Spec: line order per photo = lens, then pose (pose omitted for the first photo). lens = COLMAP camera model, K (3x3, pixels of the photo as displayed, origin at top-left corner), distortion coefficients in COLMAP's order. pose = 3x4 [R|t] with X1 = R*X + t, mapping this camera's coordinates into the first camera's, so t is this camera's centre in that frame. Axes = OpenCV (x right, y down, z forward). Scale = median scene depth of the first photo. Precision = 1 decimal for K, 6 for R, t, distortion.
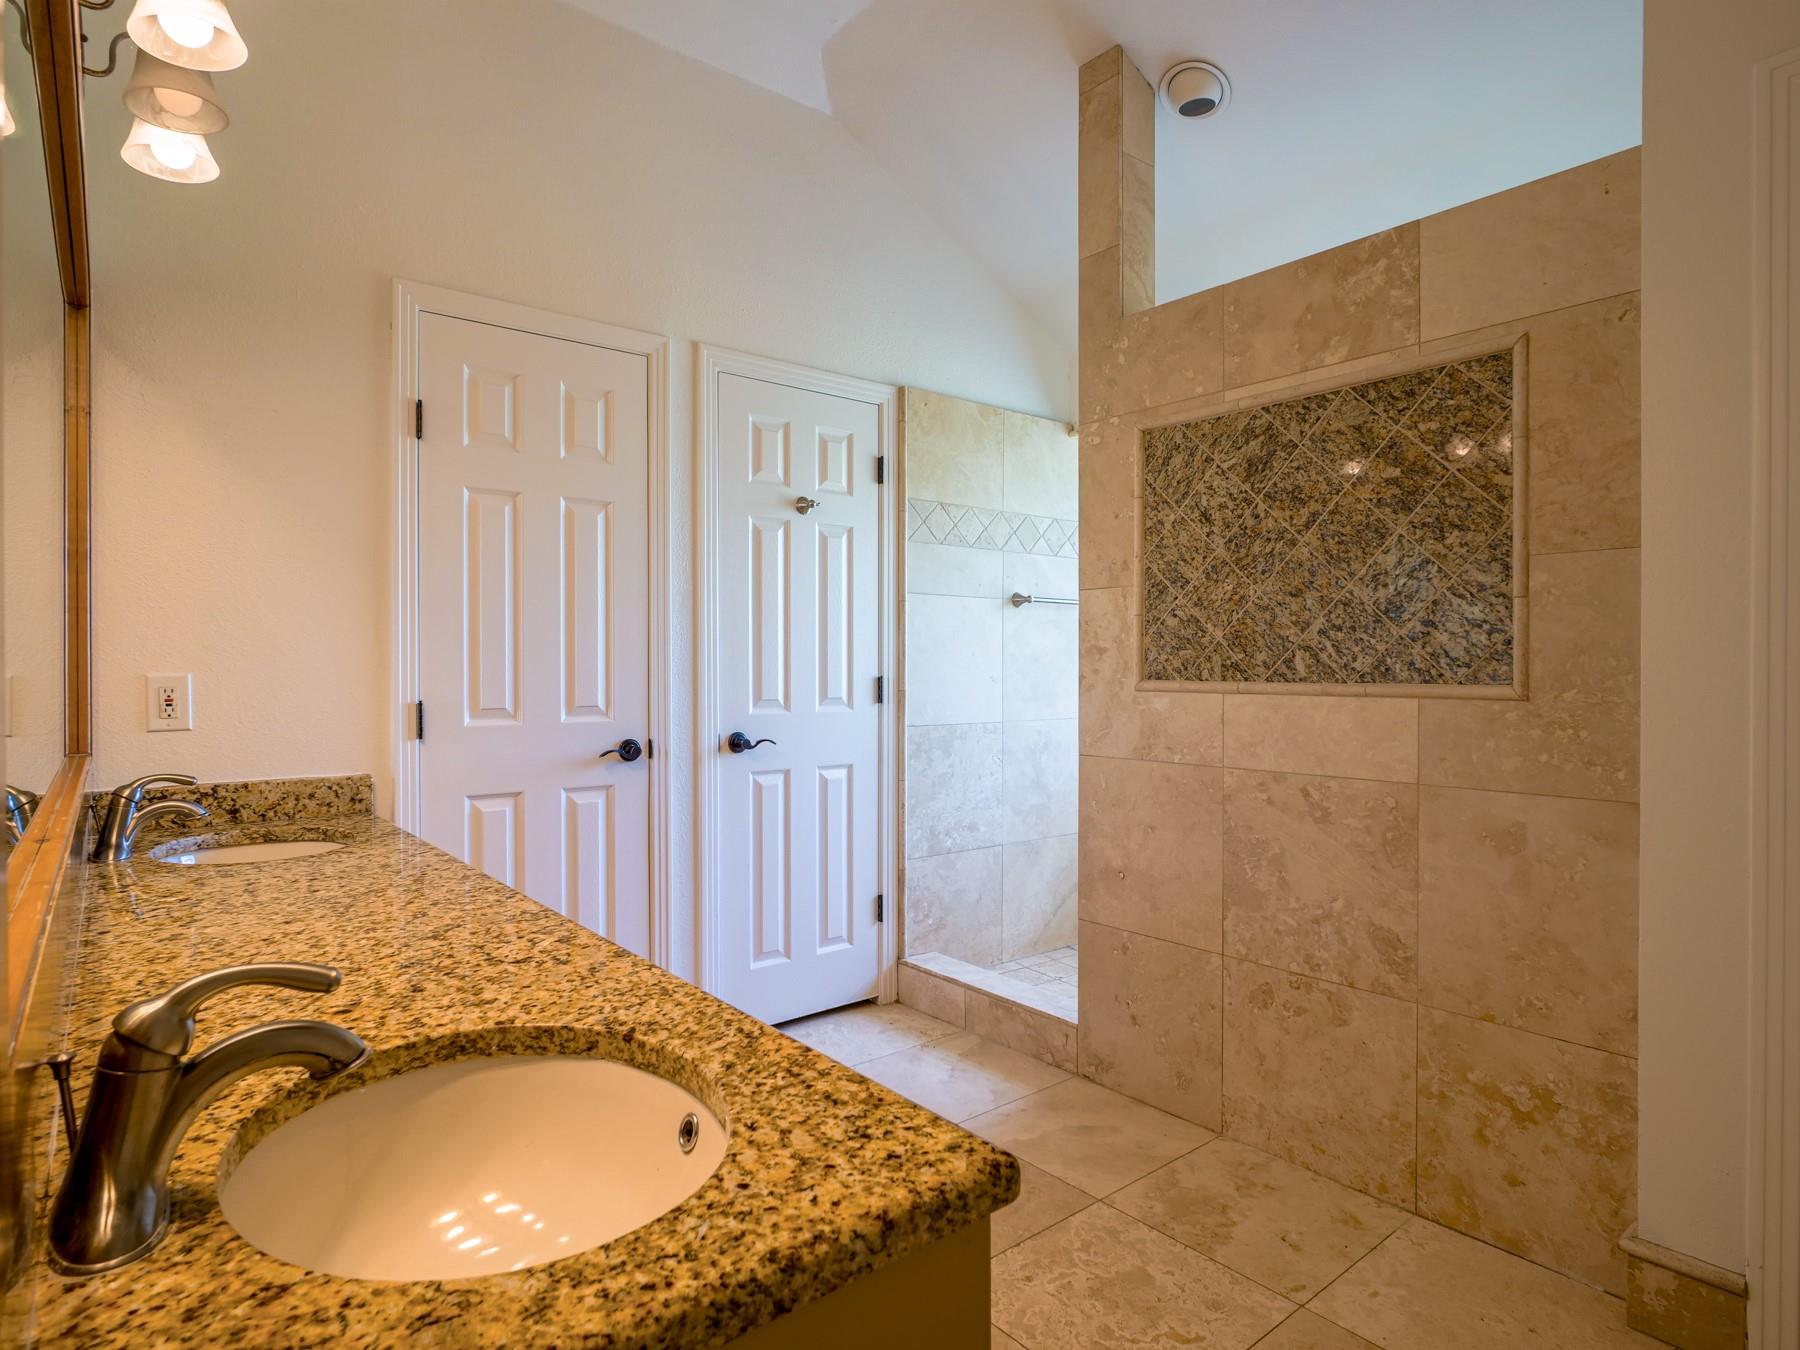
lens RADIAL K [[981.4, 0, 898.2], [0, 981.4, 673.4], [0, 0, 1]] dist [-0.008042, 0.001472]
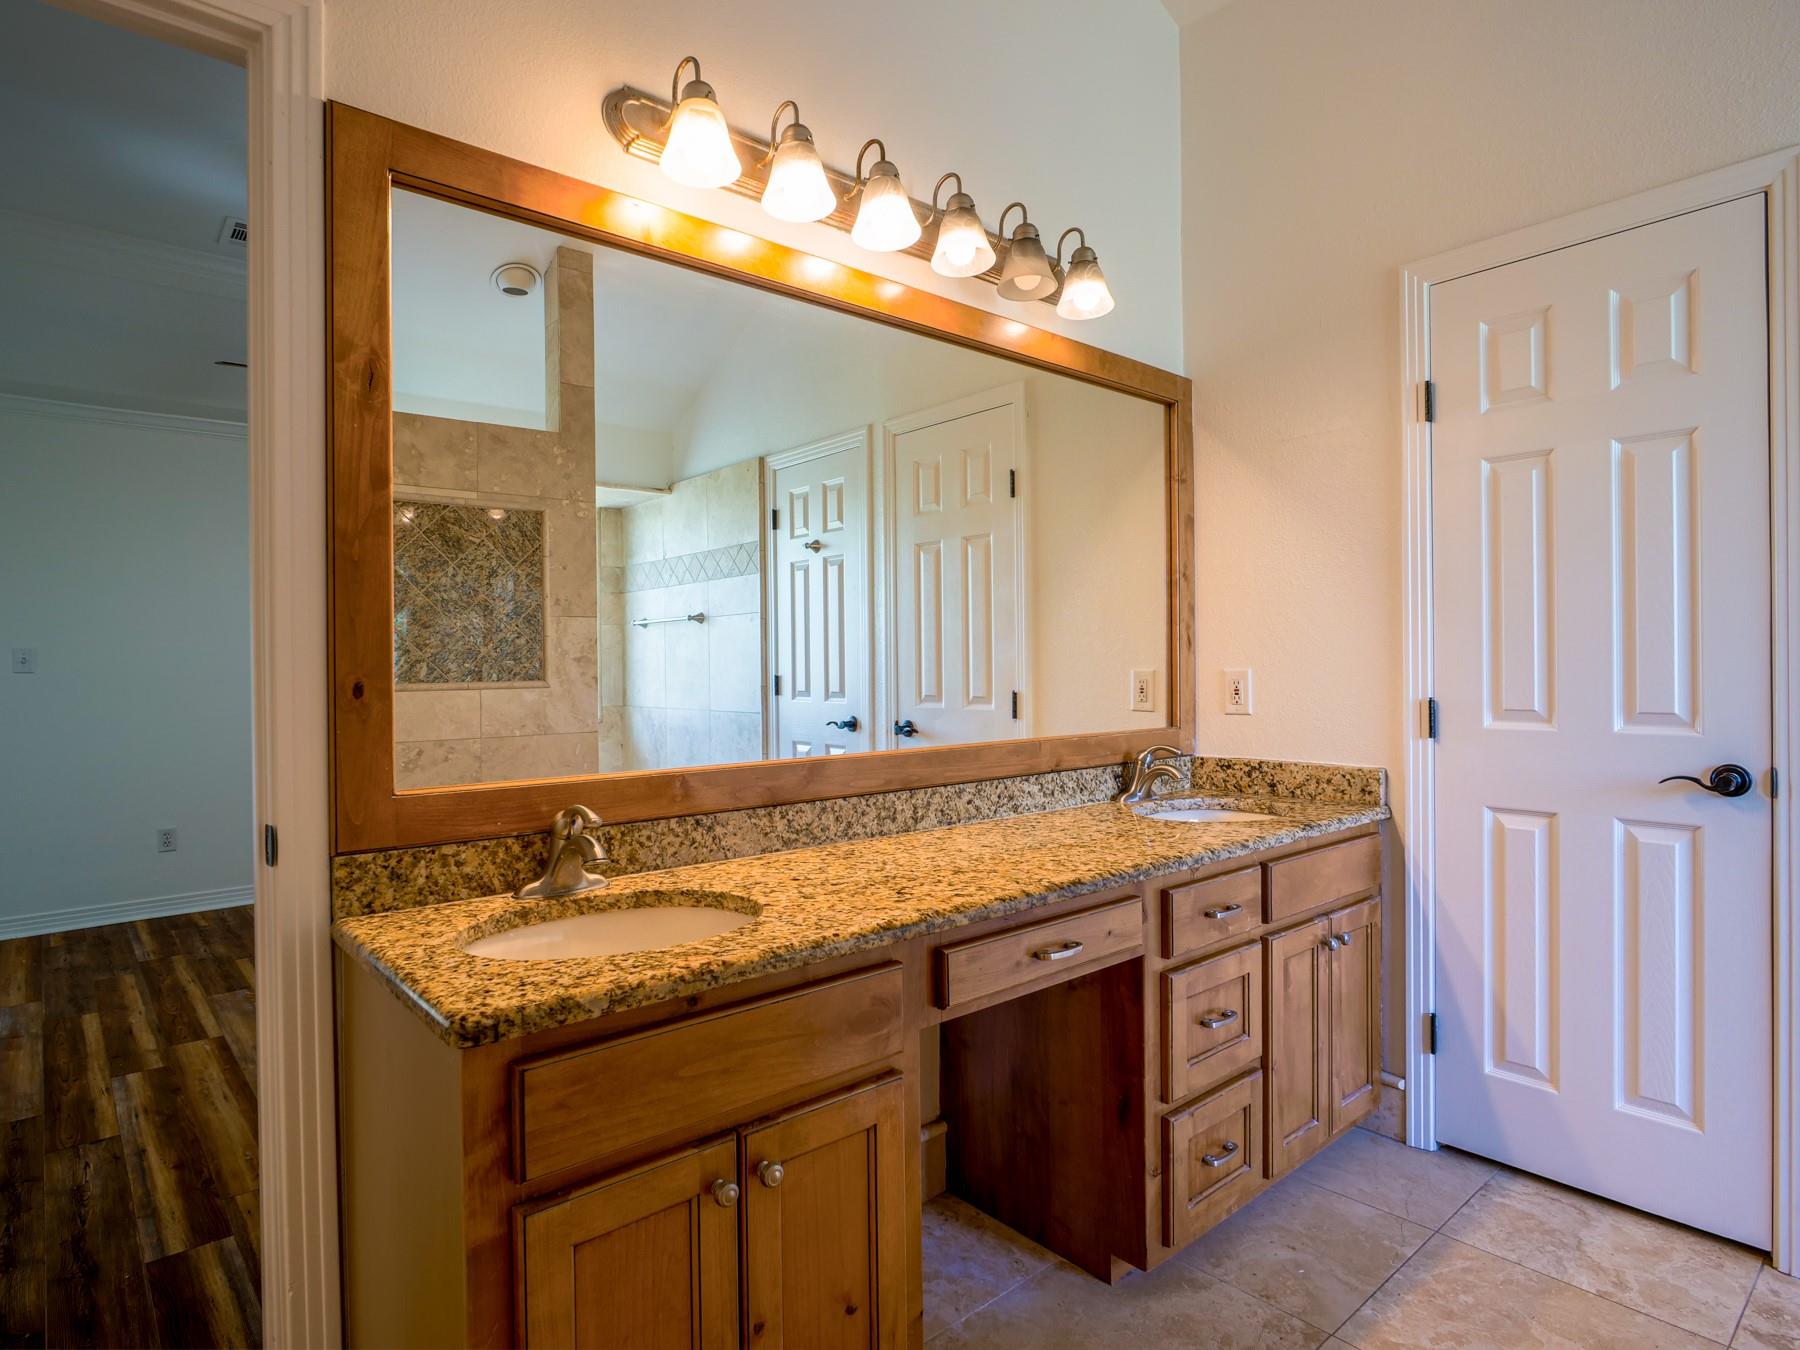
lens RADIAL K [[981.4, 0, 899.7], [0, 981.4, 675.3], [0, 0, 1]] dist [-0.008042, 0.001472]
pose [[0.039741, 0.010127, -0.999159, 0.482986], [0.005378, 0.999932, 0.010349, -0.007076], [0.999196, -0.005785, 0.039684, 0.489992]]
